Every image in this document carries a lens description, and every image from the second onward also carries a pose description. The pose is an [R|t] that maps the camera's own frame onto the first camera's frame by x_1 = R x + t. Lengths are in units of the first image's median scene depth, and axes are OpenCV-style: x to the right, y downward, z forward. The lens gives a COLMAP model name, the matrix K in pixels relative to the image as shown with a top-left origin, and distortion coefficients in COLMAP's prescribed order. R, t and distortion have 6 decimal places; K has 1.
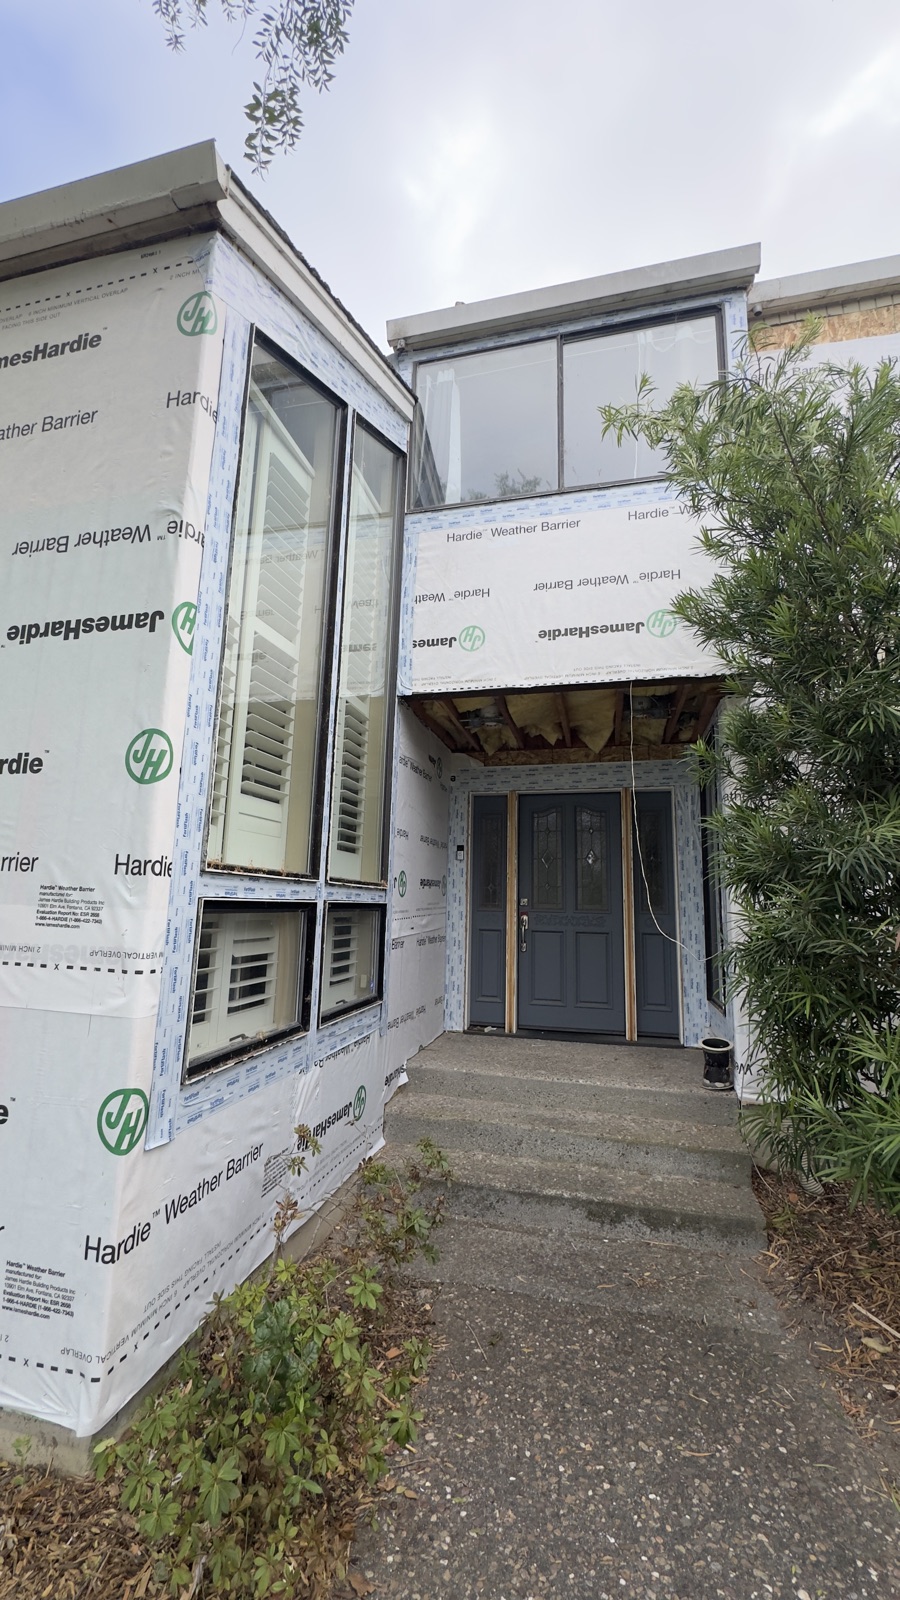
lens RADIAL K [[637.9, 0, 448.9], [0, 637.9, 799.4], [0, 0, 1]] dist [-0.004644, 0.000657]
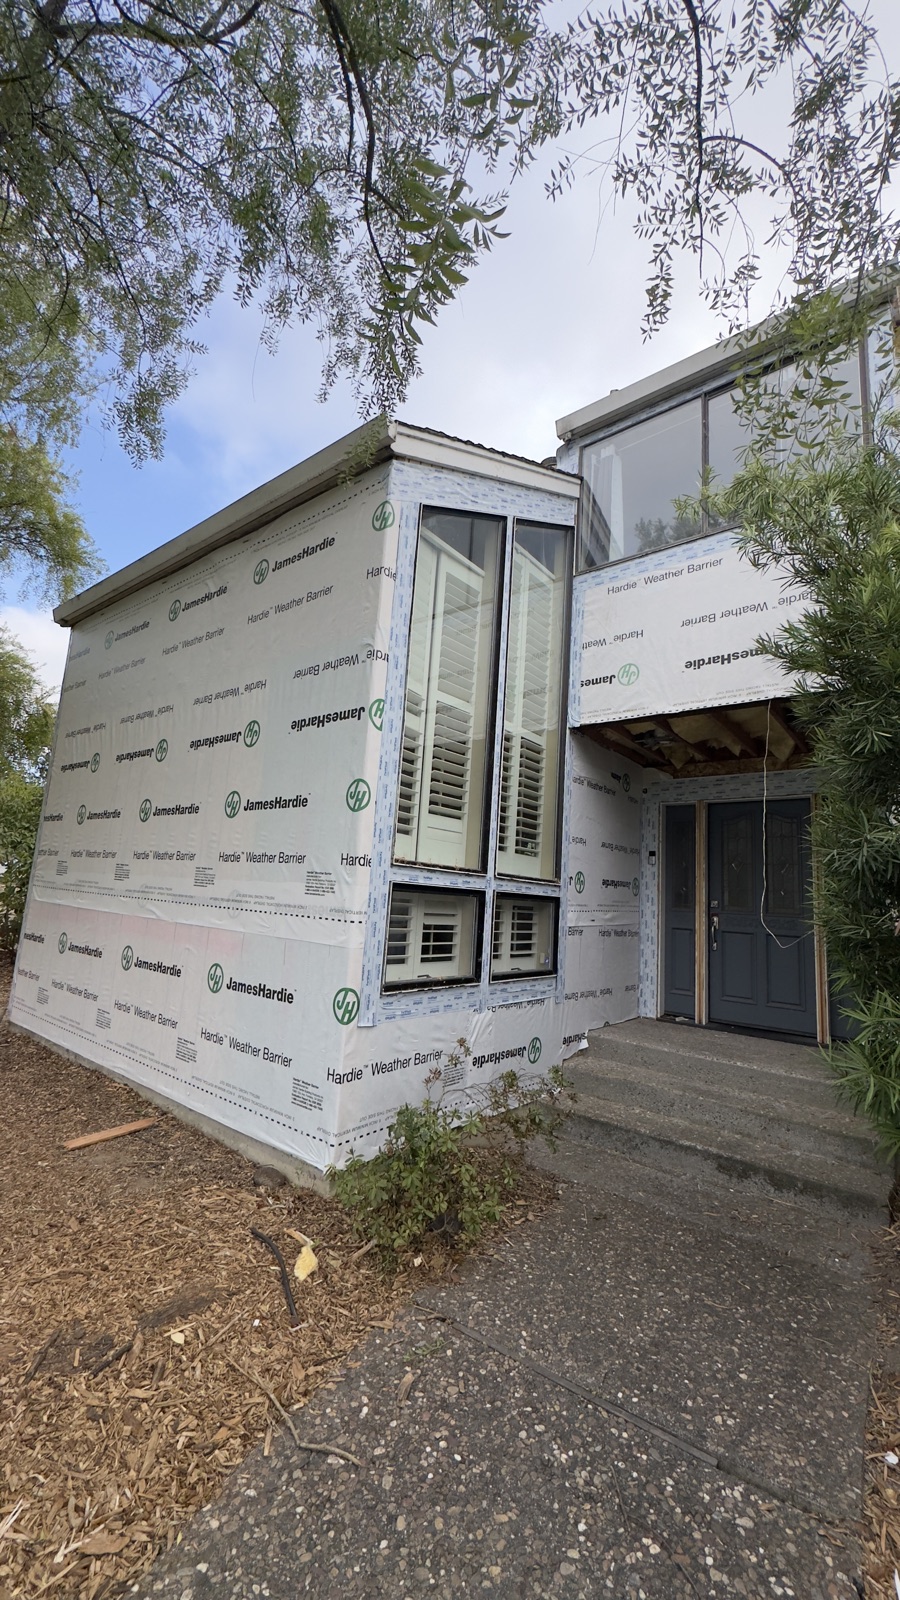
lens RADIAL K [[637.9, 0, 447.8], [0, 637.9, 798.7], [0, 0, 1]] dist [-0.004644, 0.000657]
pose [[0.907444, -0.035218, -0.418695, 0.232965], [0.028875, 0.999352, -0.021478, -0.007873], [0.419181, 0.007400, 0.907873, -0.222345]]
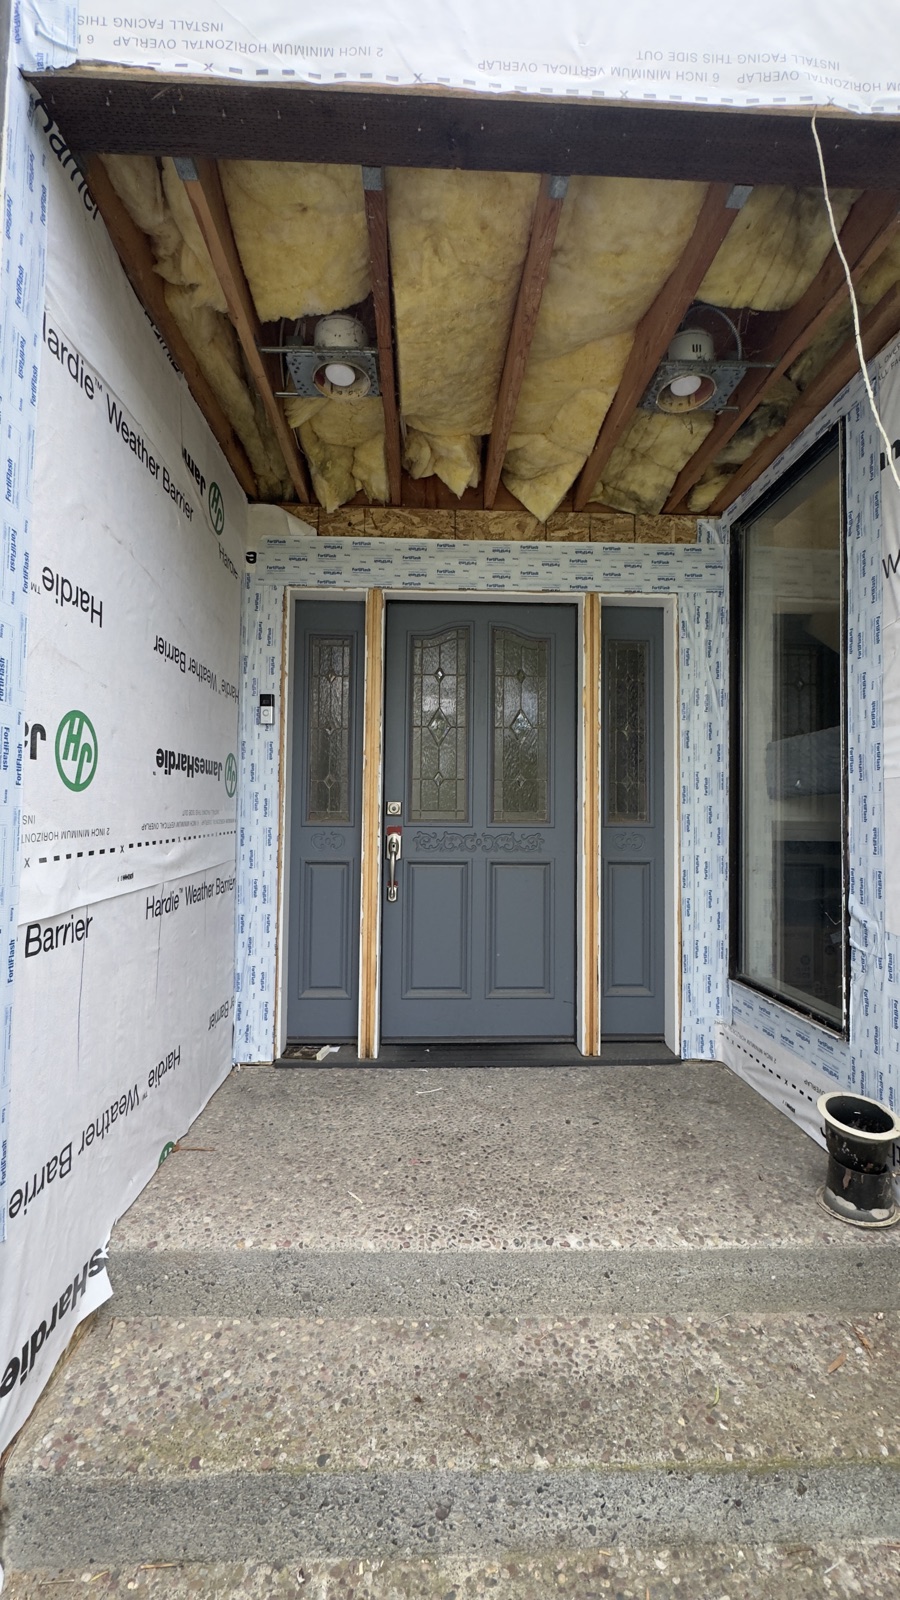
lens RADIAL K [[637.9, 0, 451.5], [0, 637.9, 799.3], [0, 0, 1]] dist [-0.004644, 0.000657]
pose [[0.958842, -0.003382, 0.283919, 0.020800], [-0.035184, 0.990808, 0.130623, 0.118351], [-0.281750, -0.135237, 0.949909, 0.694143]]
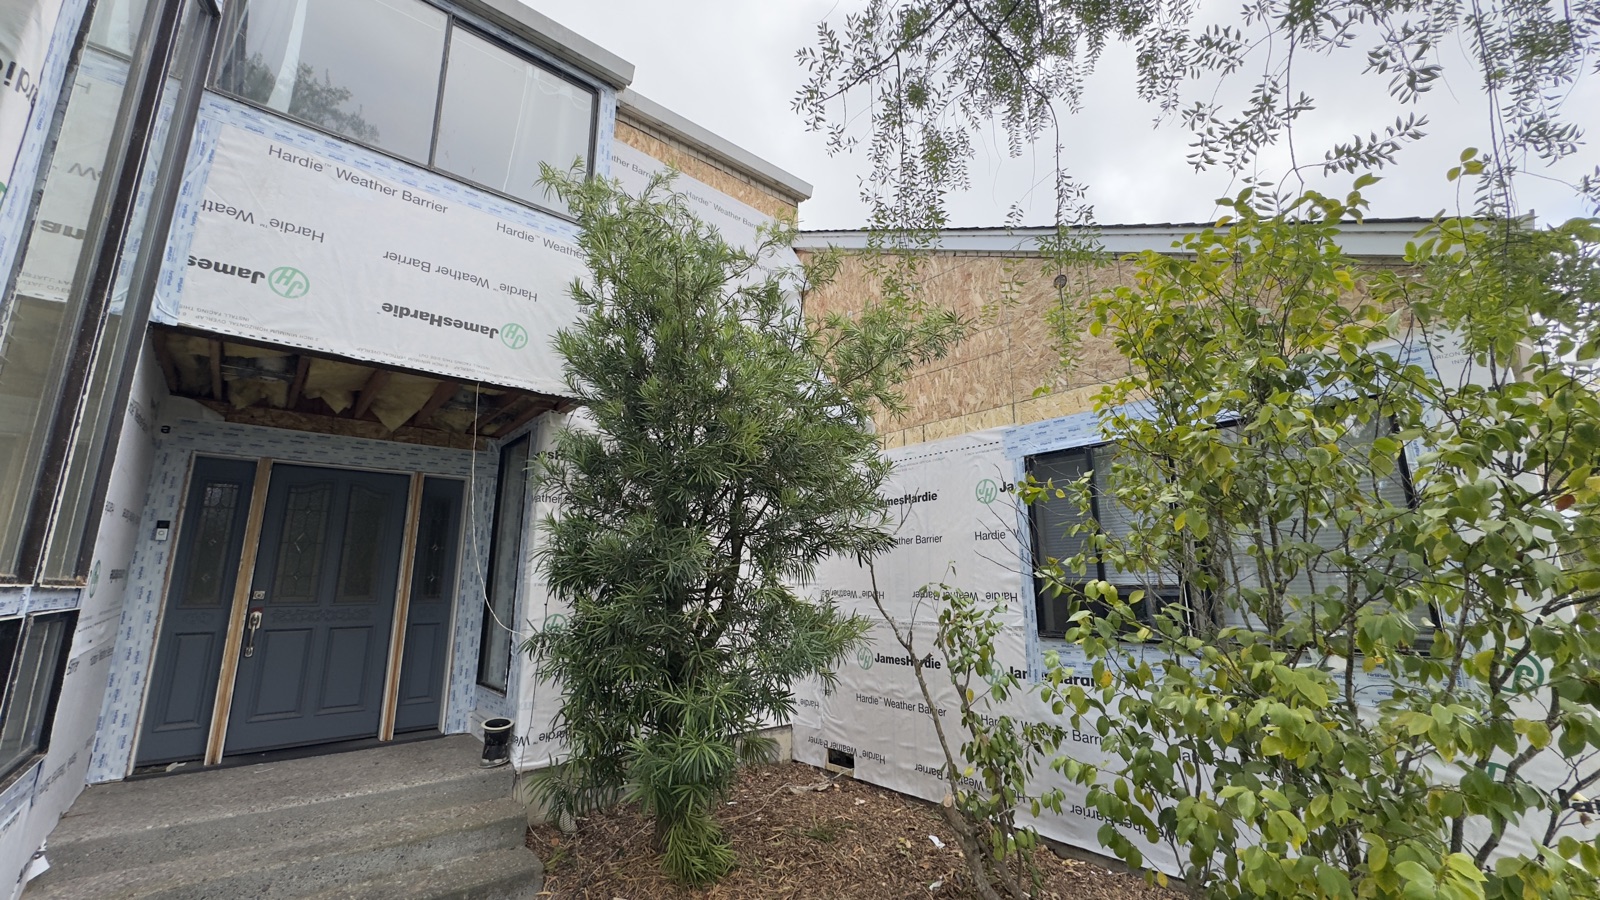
lens RADIAL K [[637.9, 0, 800.8], [0, 637.9, 448.7], [0, 0, 1]] dist [-0.004644, 0.000657]
pose [[0.579380, 0.147719, 0.801560, -0.225934], [-0.116602, 0.988346, -0.097860, -0.035721], [-0.806674, -0.036765, 0.589852, -0.045298]]
